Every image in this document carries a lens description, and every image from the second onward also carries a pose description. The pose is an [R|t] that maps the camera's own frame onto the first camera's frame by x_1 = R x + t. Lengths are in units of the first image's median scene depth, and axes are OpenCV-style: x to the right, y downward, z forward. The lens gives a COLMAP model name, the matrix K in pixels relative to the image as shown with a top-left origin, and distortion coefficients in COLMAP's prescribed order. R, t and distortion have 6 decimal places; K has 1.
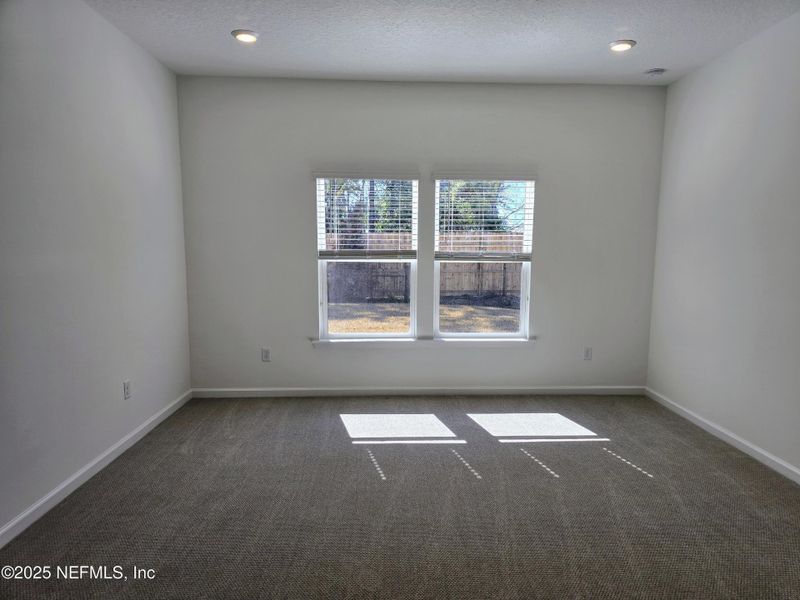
lens RADIAL K [[538.5, 0, 412.1], [0, 538.5, 313.5], [0, 0, 1]] dist [0.088593, -0.082090]
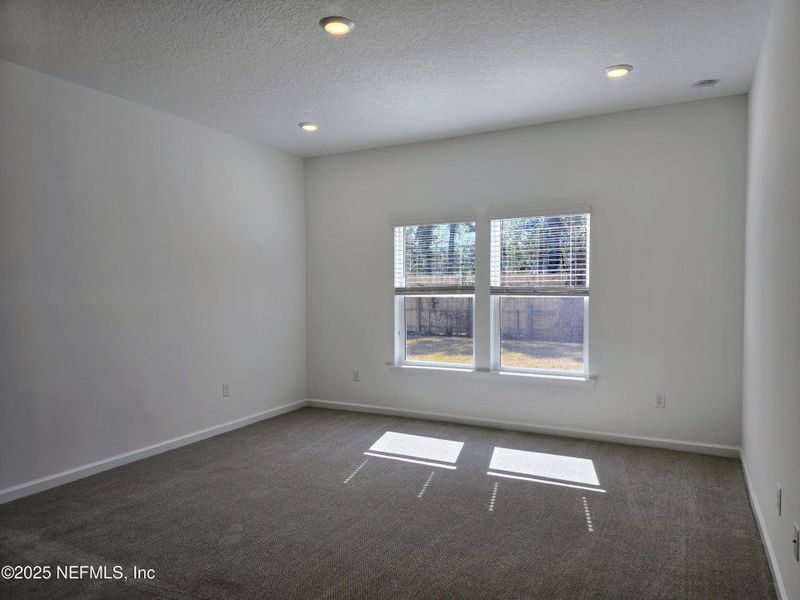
lens RADIAL K [[538.5, 0, 412.1], [0, 538.5, 313.5], [0, 0, 1]] dist [0.088593, -0.082090]
pose [[0.870063, 0.015048, -0.492711, 0.426666], [-0.048066, 0.997361, -0.054418, -0.000082], [0.490592, 0.071030, 0.868490, 0.022087]]
